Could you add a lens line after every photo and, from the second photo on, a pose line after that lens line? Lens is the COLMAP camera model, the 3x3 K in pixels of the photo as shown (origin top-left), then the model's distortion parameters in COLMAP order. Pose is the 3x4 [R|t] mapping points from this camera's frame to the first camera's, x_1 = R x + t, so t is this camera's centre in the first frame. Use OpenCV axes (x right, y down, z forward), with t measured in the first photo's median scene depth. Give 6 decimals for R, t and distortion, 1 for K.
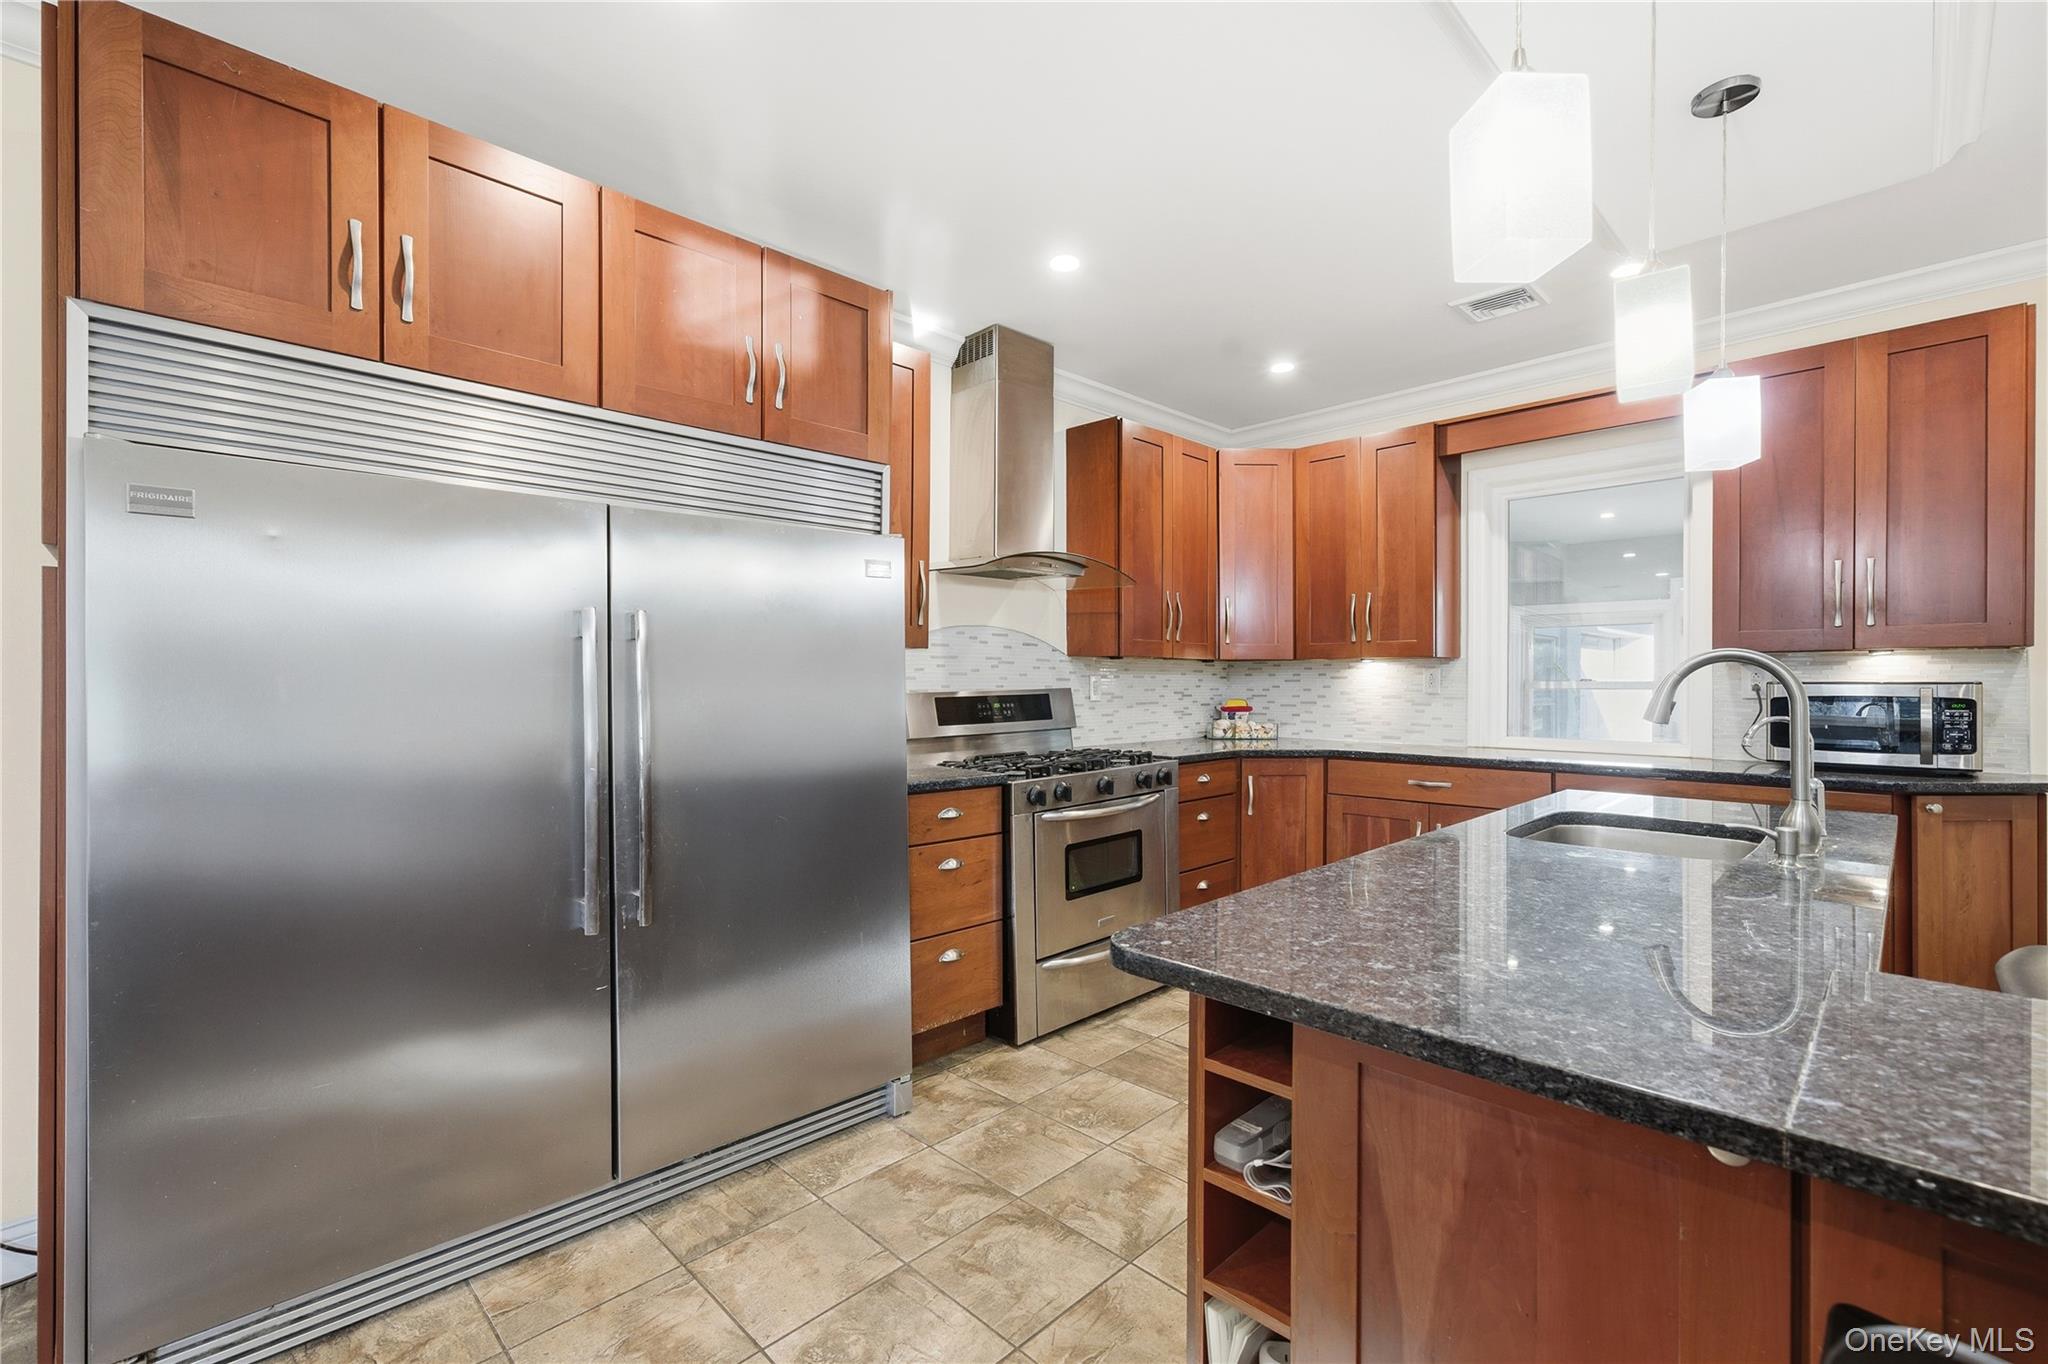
lens RADIAL K [[878.0, 0, 1042.7], [0, 878.0, 691.0], [0, 0, 1]] dist [-0.000228, 0.000103]
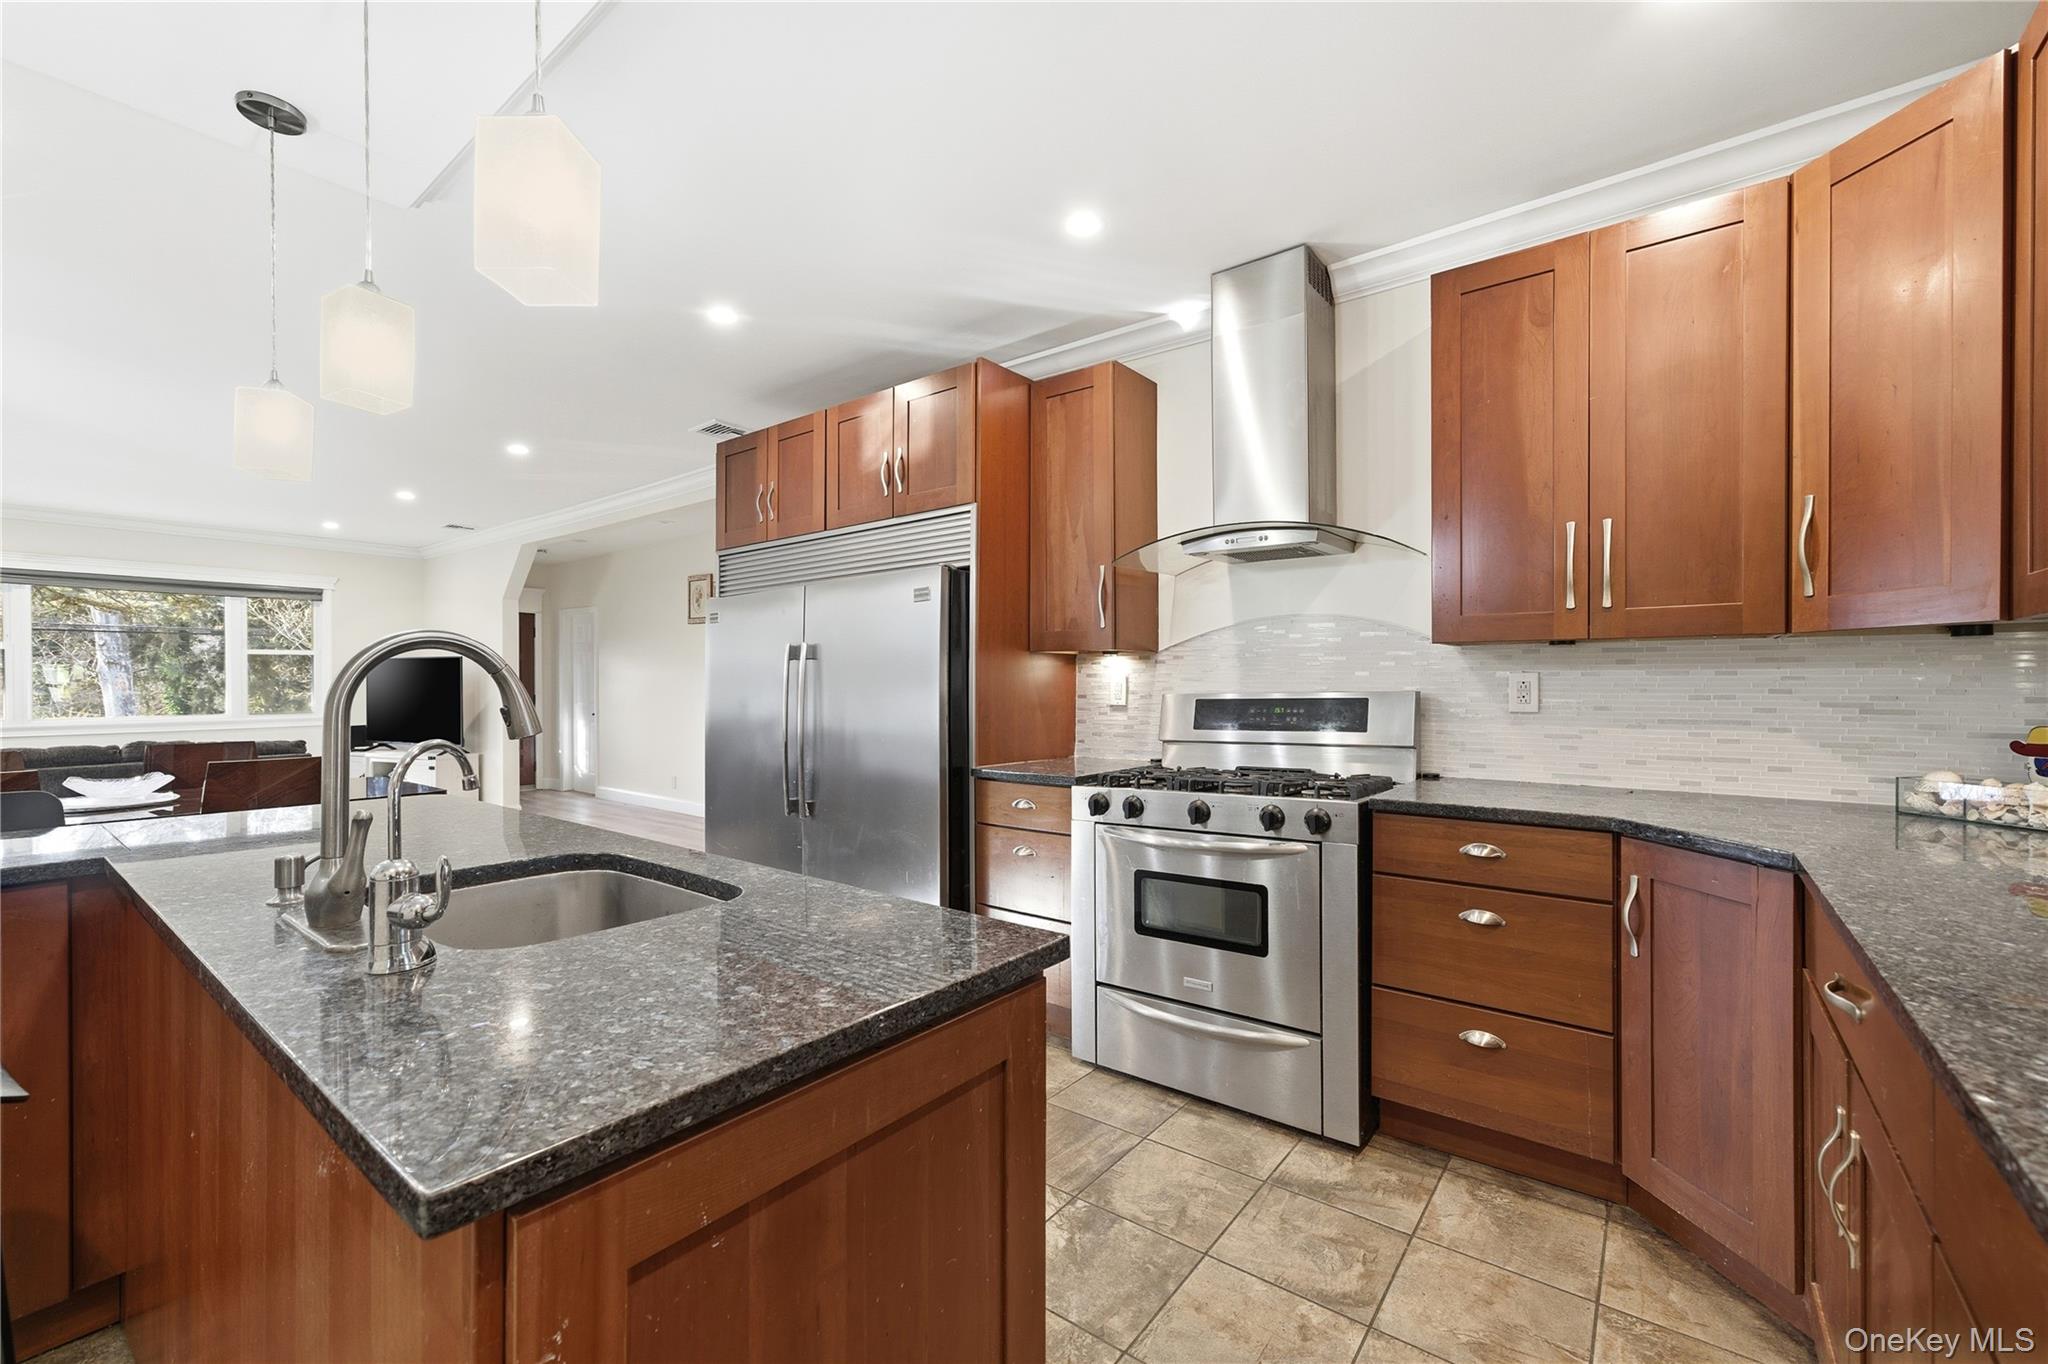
lens RADIAL K [[816.0, 0, 1031.5], [0, 816.0, 678.1], [0, 0, 1]] dist [-0.005512, 0.001765]
pose [[0.139777, -0.007367, -0.990156, 0.801014], [-0.009539, 0.999916, -0.008786, -0.007174], [0.990137, 0.010673, 0.139695, 0.761078]]
